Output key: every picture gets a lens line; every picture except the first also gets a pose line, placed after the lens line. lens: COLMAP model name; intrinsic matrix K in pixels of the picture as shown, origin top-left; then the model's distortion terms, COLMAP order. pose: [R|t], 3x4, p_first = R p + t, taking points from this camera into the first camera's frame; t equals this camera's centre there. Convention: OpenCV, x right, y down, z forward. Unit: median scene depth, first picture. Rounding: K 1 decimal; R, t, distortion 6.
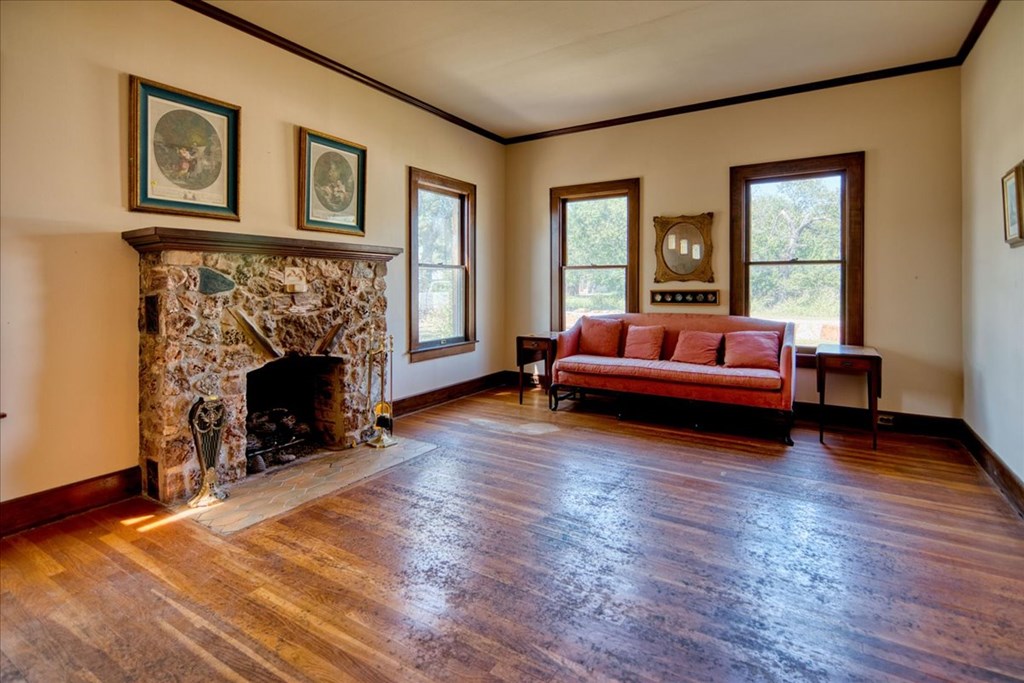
lens RADIAL K [[505.5, 0, 500.2], [0, 505.5, 287.9], [0, 0, 1]] dist [0.010245, -0.009694]
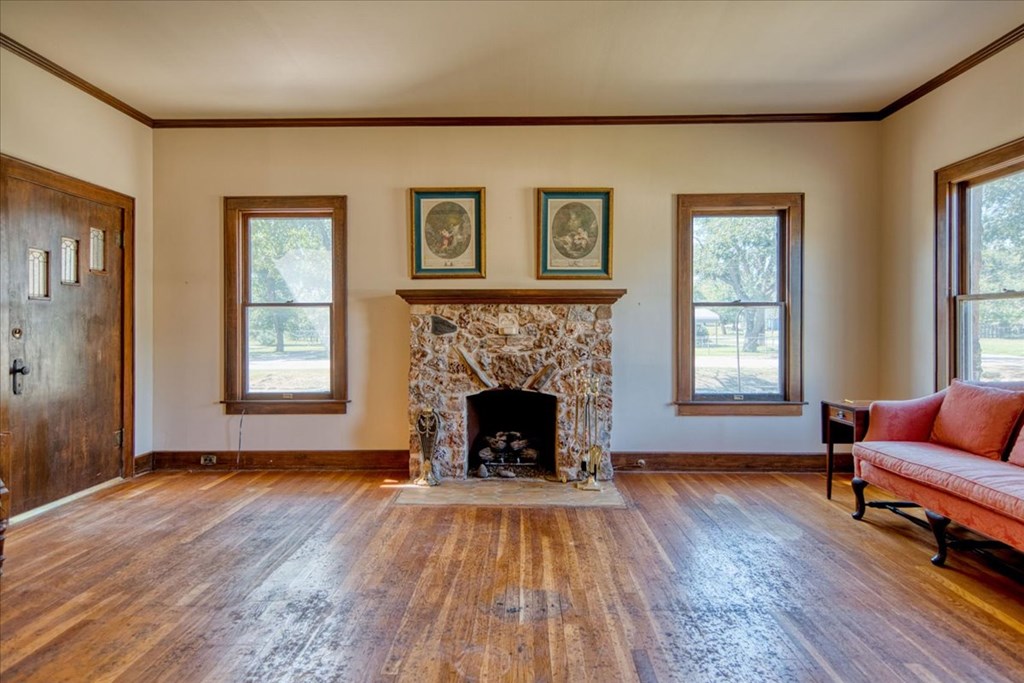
lens RADIAL K [[543.8, 0, 516.6], [0, 543.8, 332.2], [0, 0, 1]] dist [0.014177, -0.008305]
pose [[0.514795, 0.004378, -0.857302, 0.682387], [-0.003711, 0.999989, 0.002878, 0.000286], [0.857305, 0.001700, 0.514806, 0.363870]]
